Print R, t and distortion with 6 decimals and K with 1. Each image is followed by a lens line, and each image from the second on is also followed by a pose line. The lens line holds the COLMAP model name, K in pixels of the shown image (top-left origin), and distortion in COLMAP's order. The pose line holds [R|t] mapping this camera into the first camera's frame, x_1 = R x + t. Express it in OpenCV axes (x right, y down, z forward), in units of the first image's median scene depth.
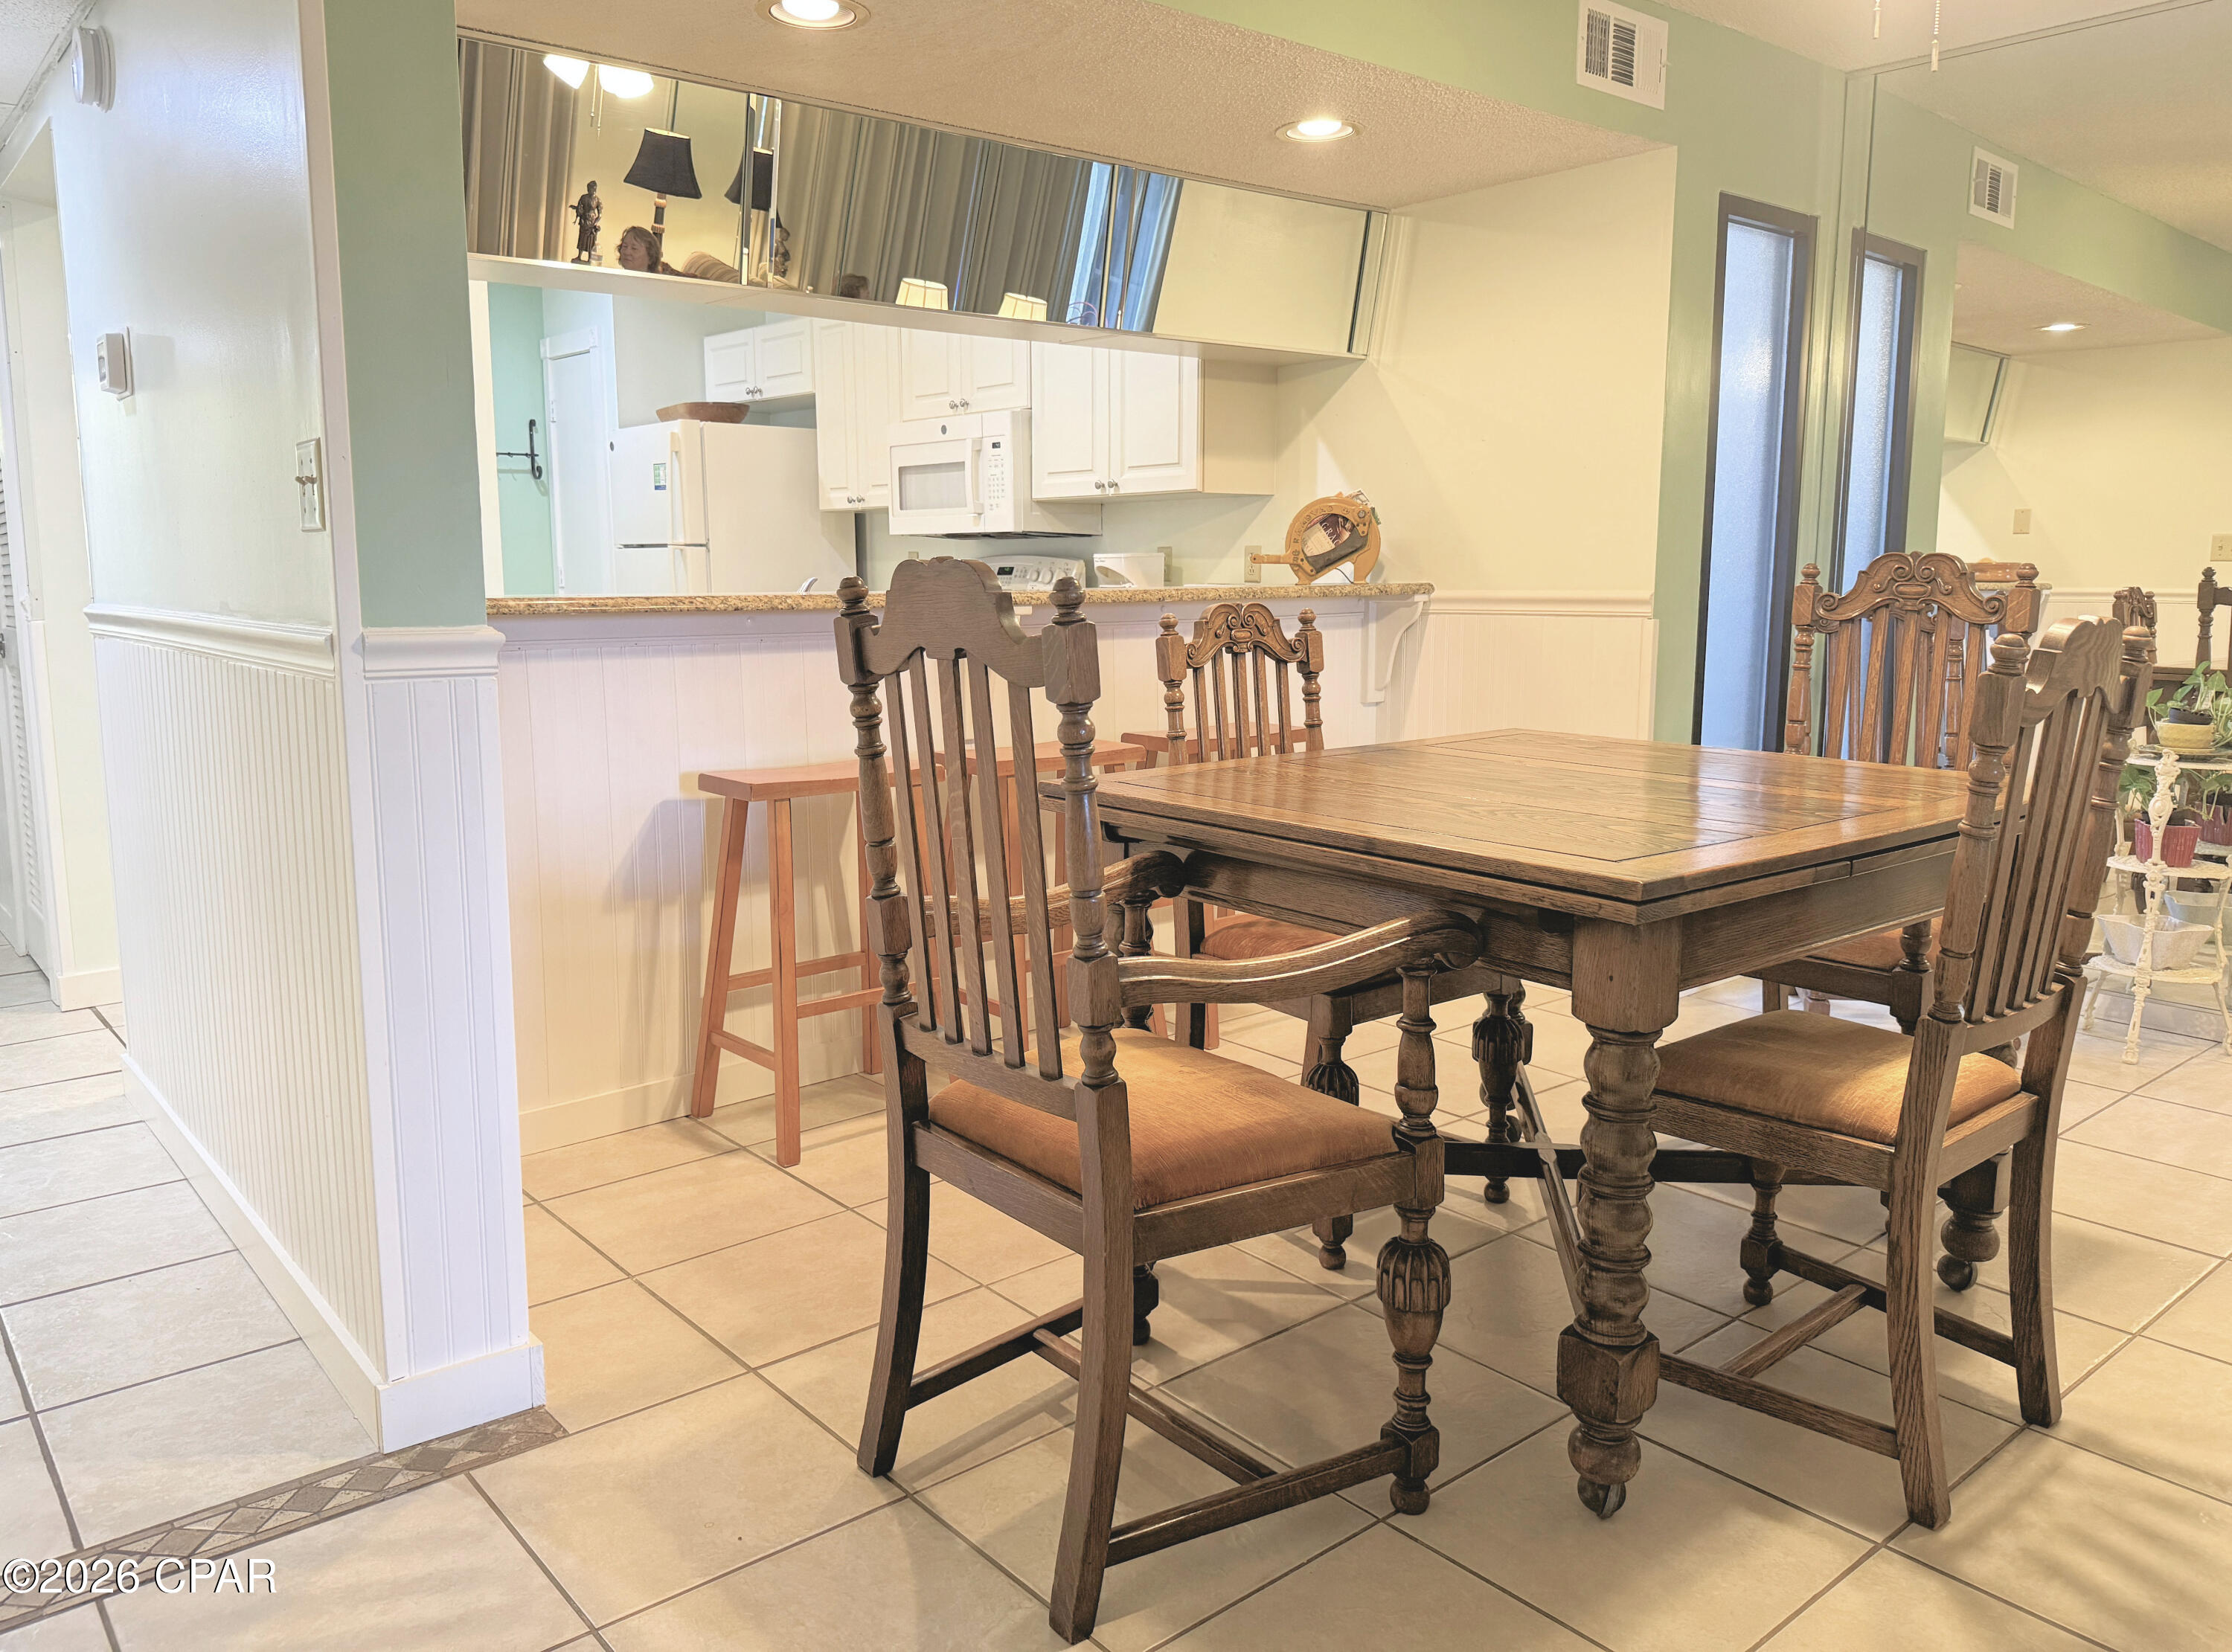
lens RADIAL K [[1618.8, 0, 1116.0], [0, 1618.8, 826.0], [0, 0, 1]] dist [0.001891, 0.000649]
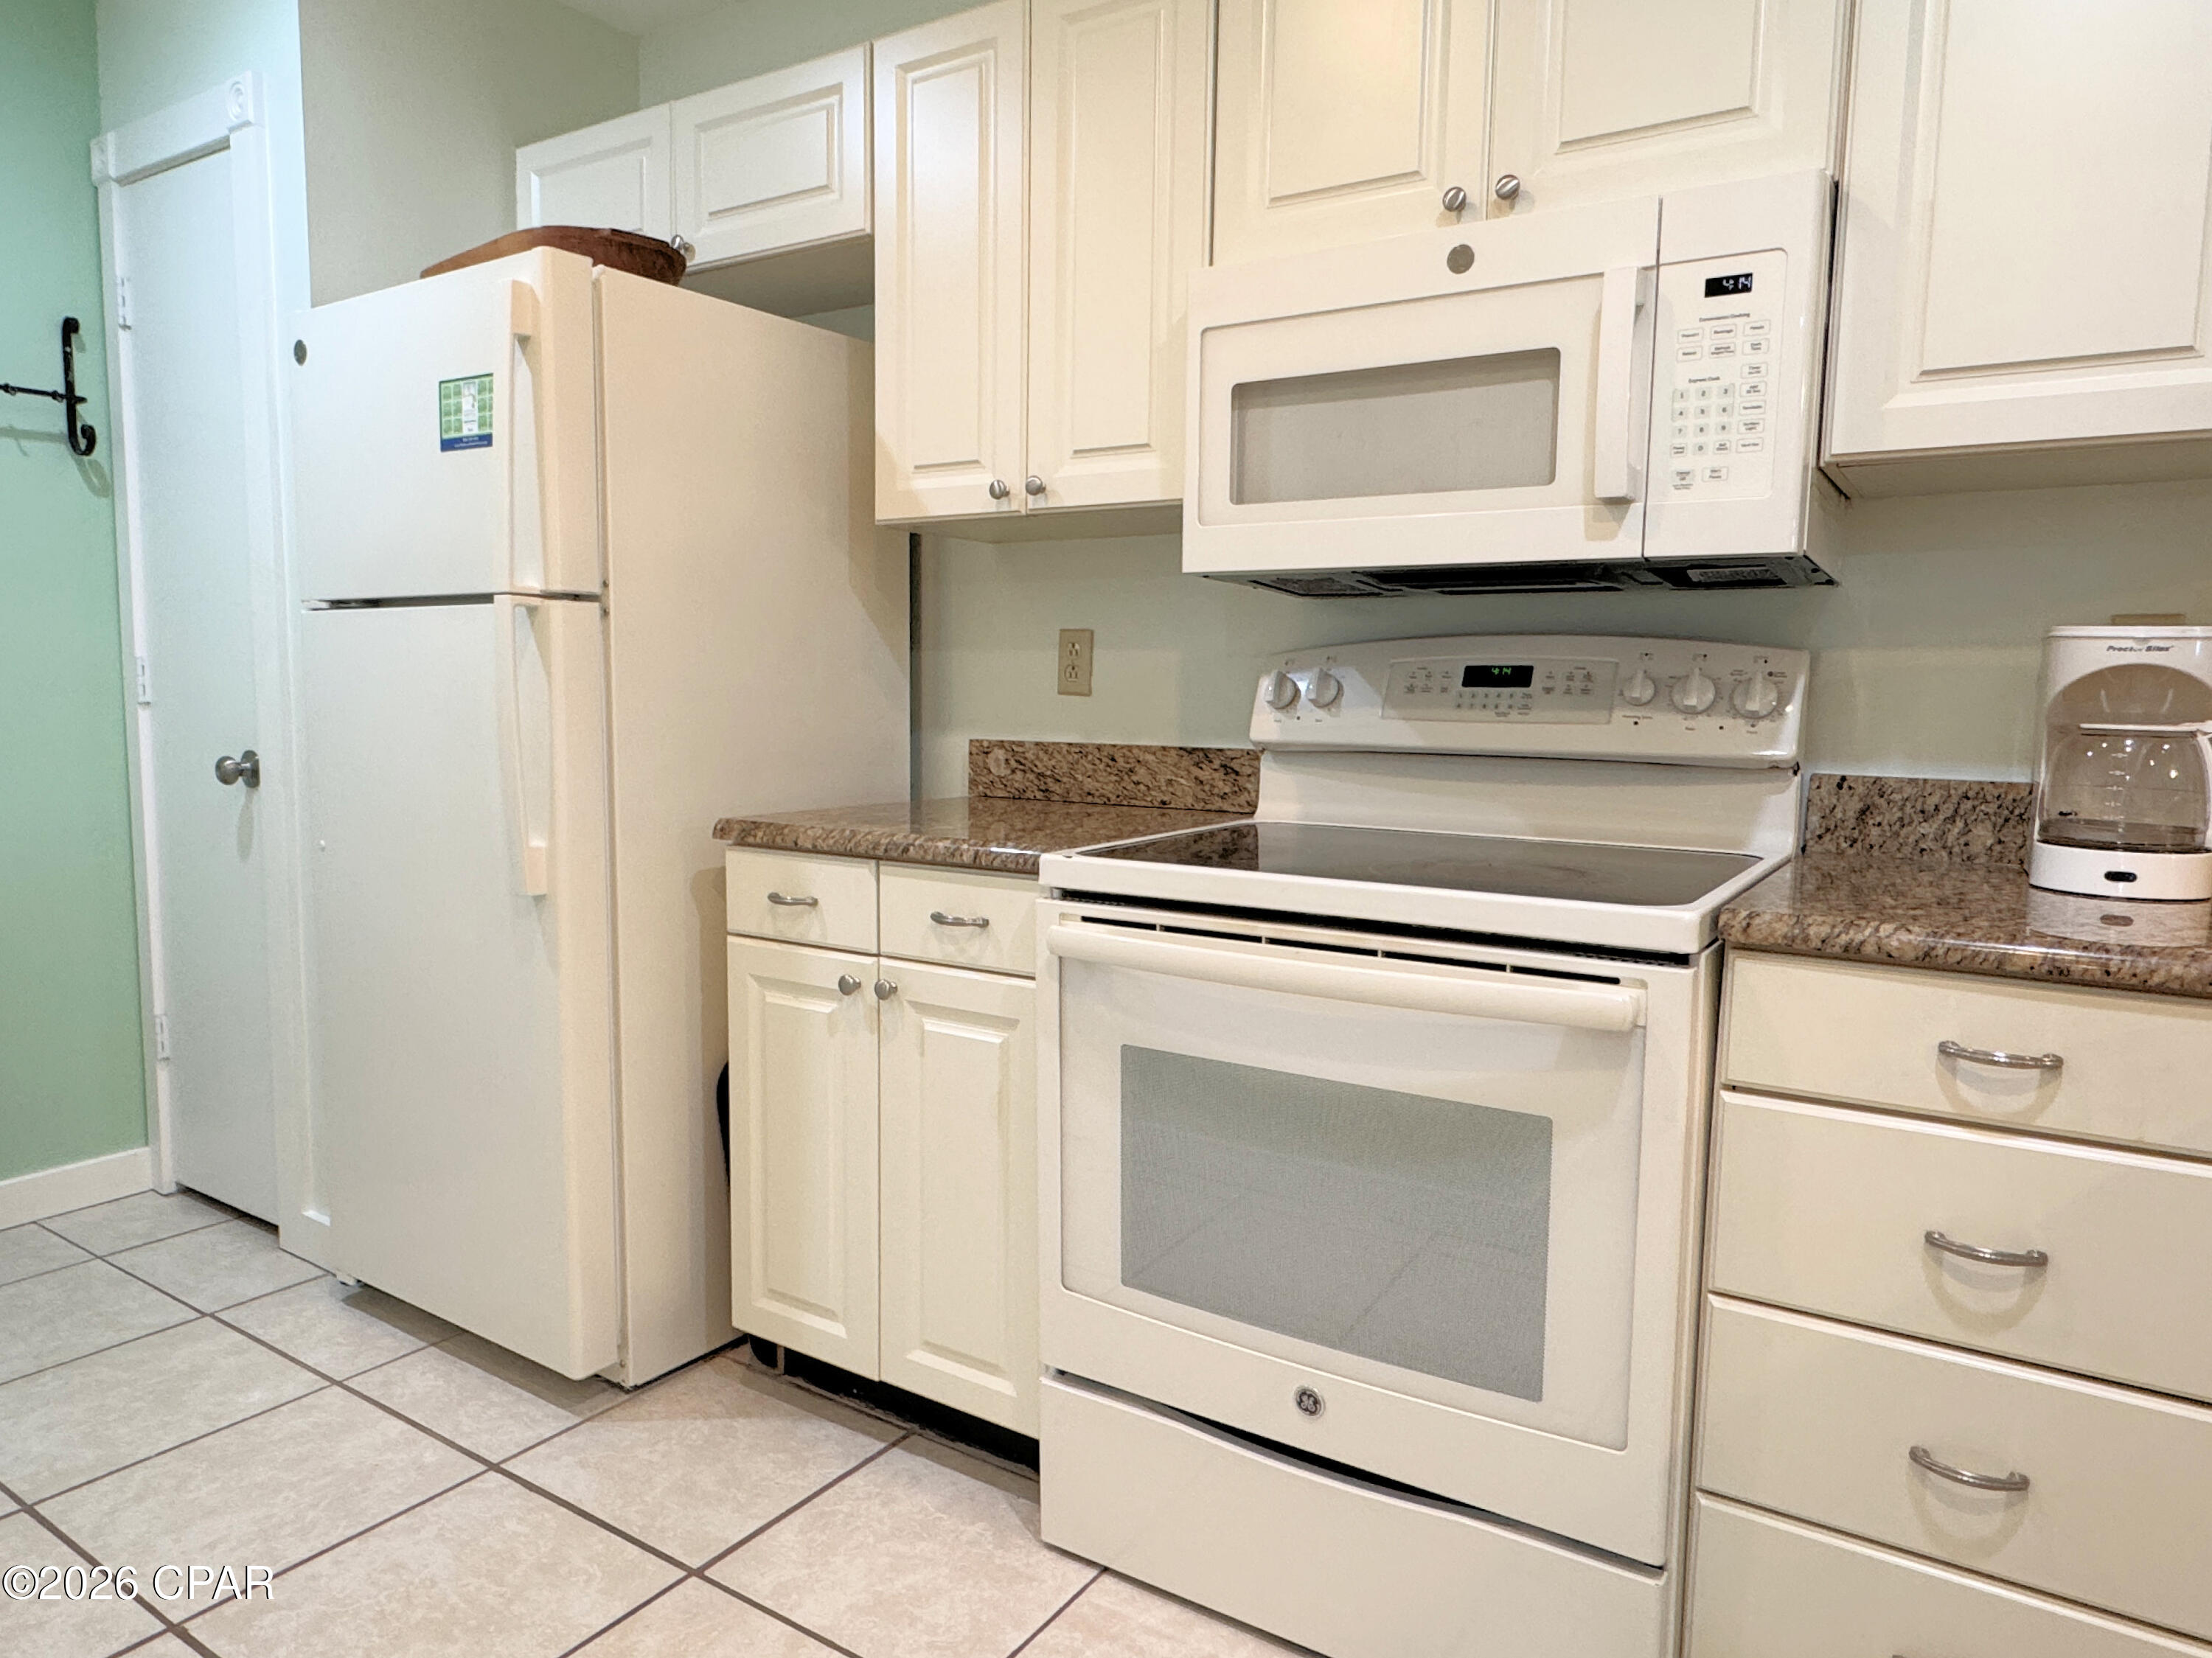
lens RADIAL K [[1420.1, 0, 1106.0], [0, 1420.1, 829.0], [0, 0, 1]] dist [-0.002744, -0.001784]
pose [[0.959649, -0.020524, 0.280451, -0.230531], [0.033483, 0.998578, -0.041494, -0.099547], [-0.279200, 0.049210, 0.958971, 0.640964]]
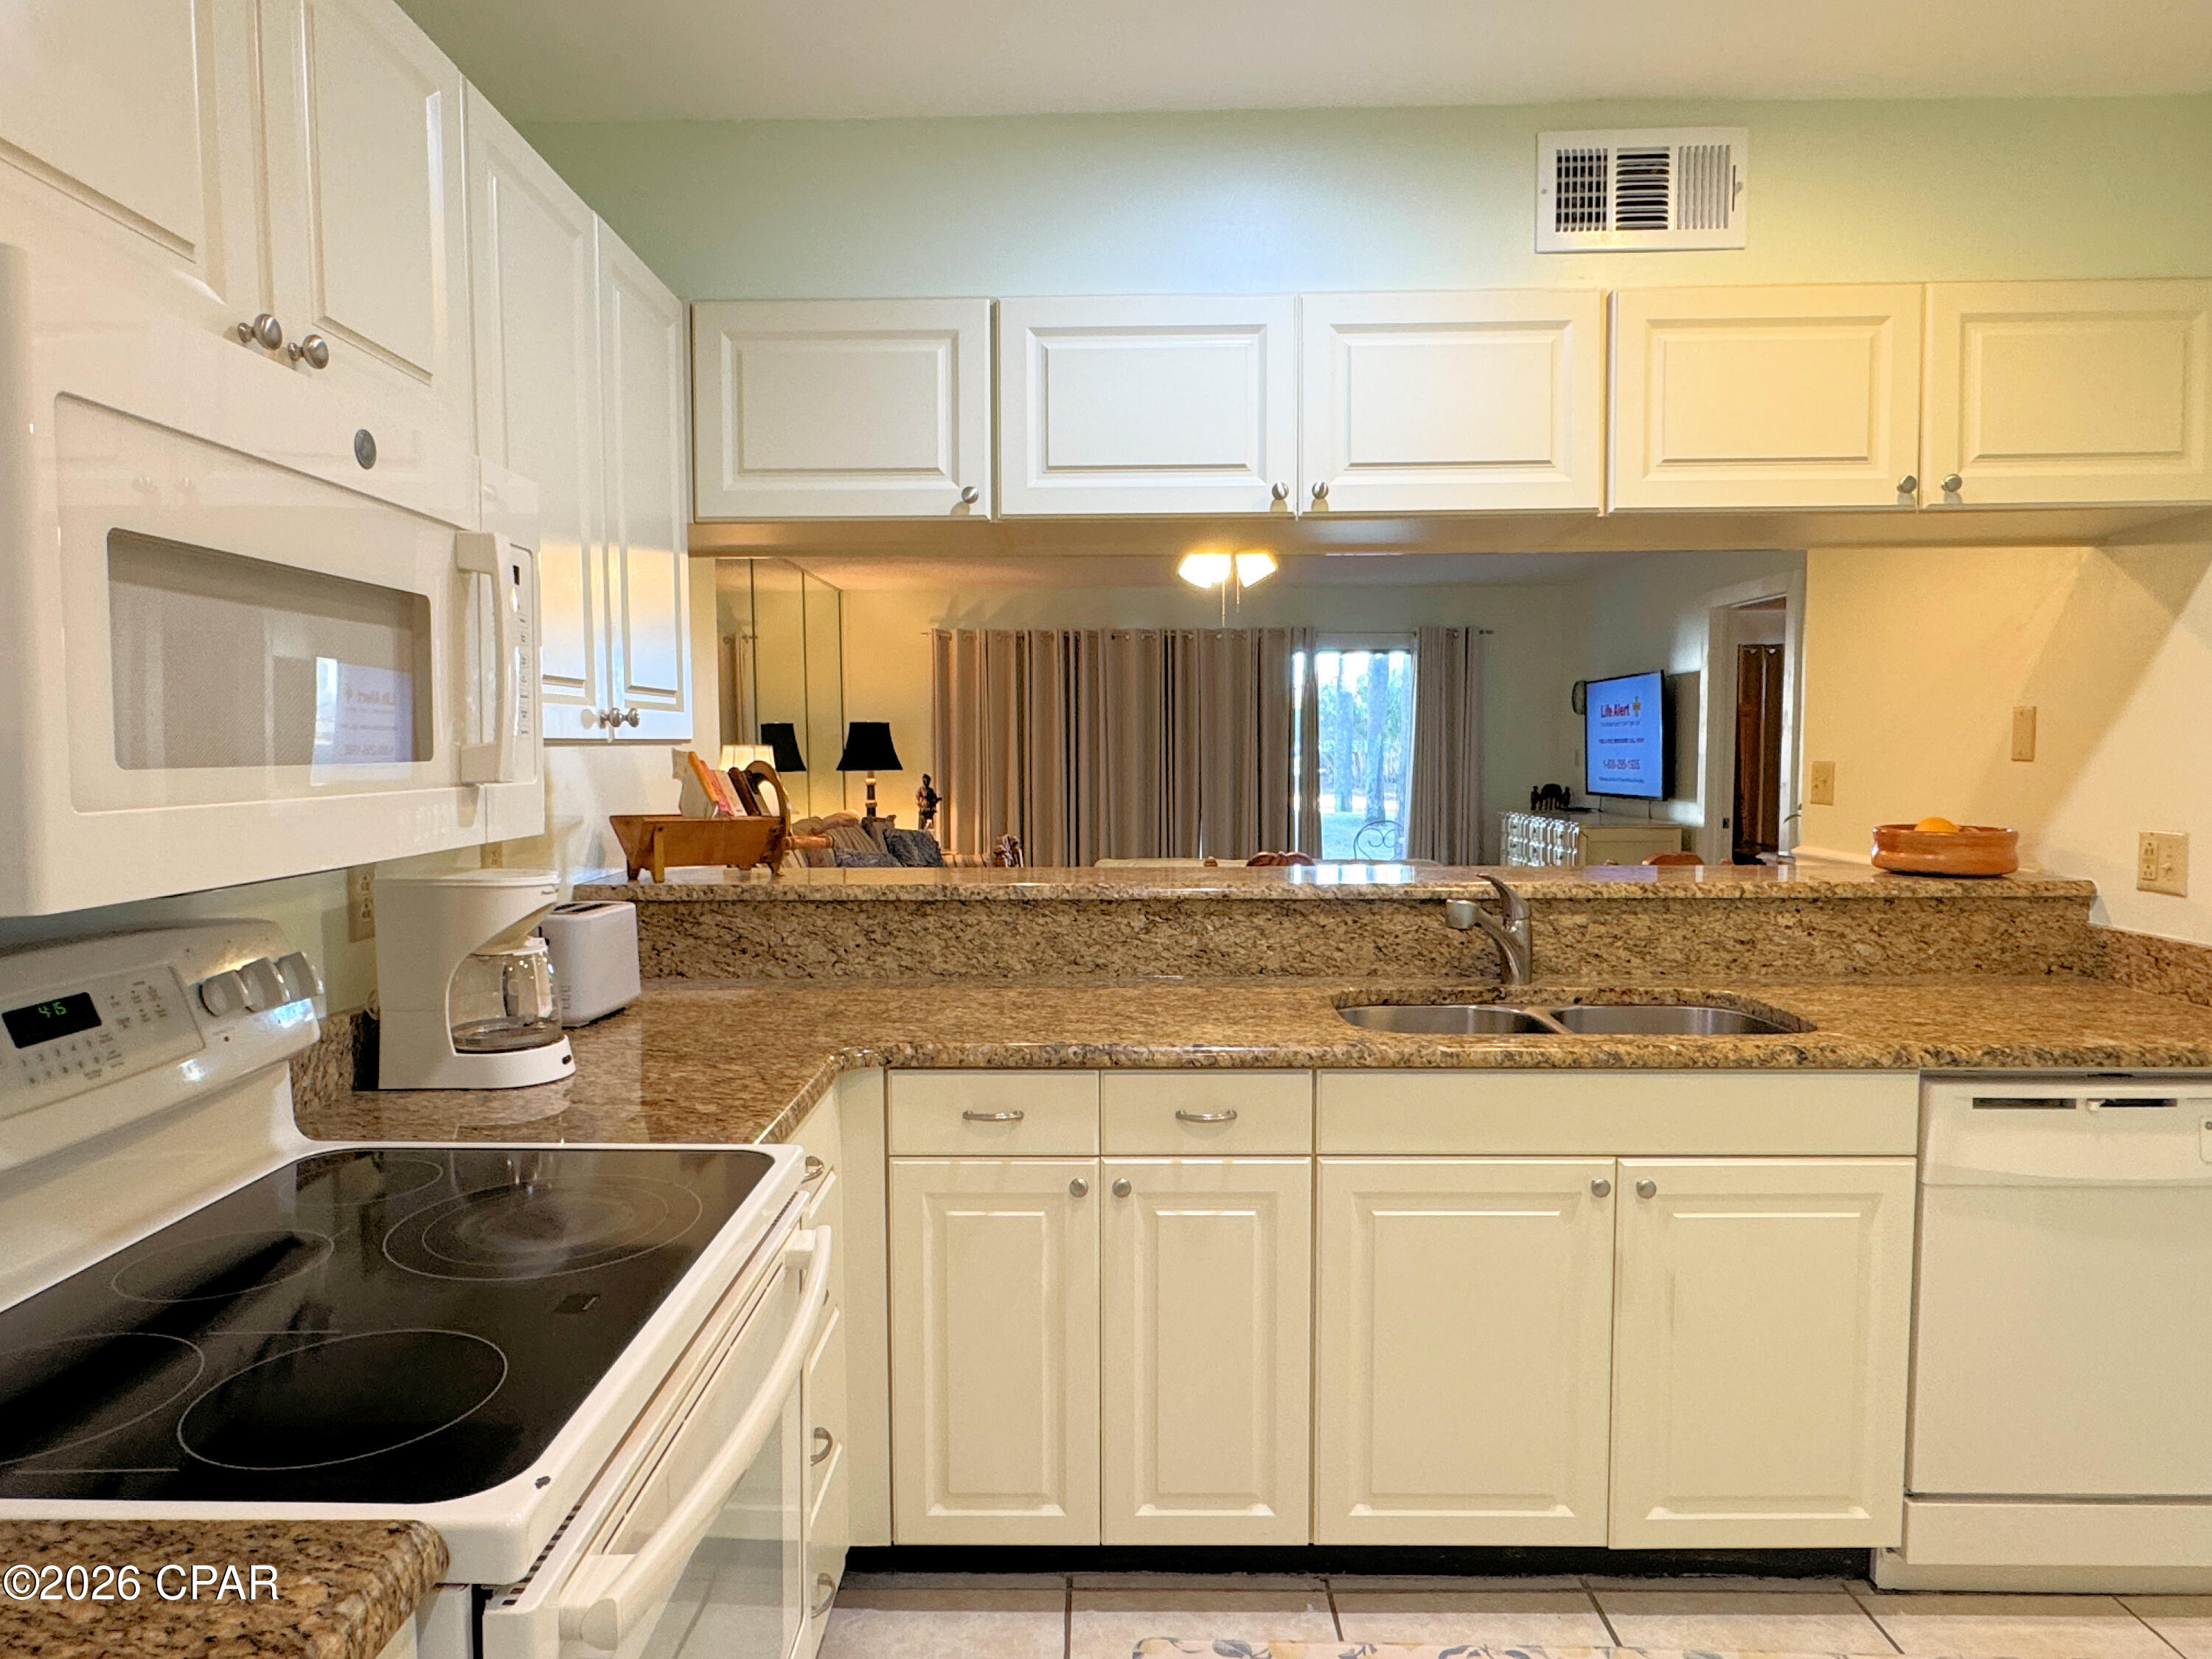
lens RADIAL K [[1420.2, 0, 1106.0], [0, 1420.2, 829.5], [0, 0, 1]] dist [-0.002744, -0.001784]
pose [[-0.768511, -0.043479, 0.638358, -0.292611], [0.097529, 0.978070, 0.184030, -0.190072], [-0.632360, 0.203687, -0.747417, 0.963021]]
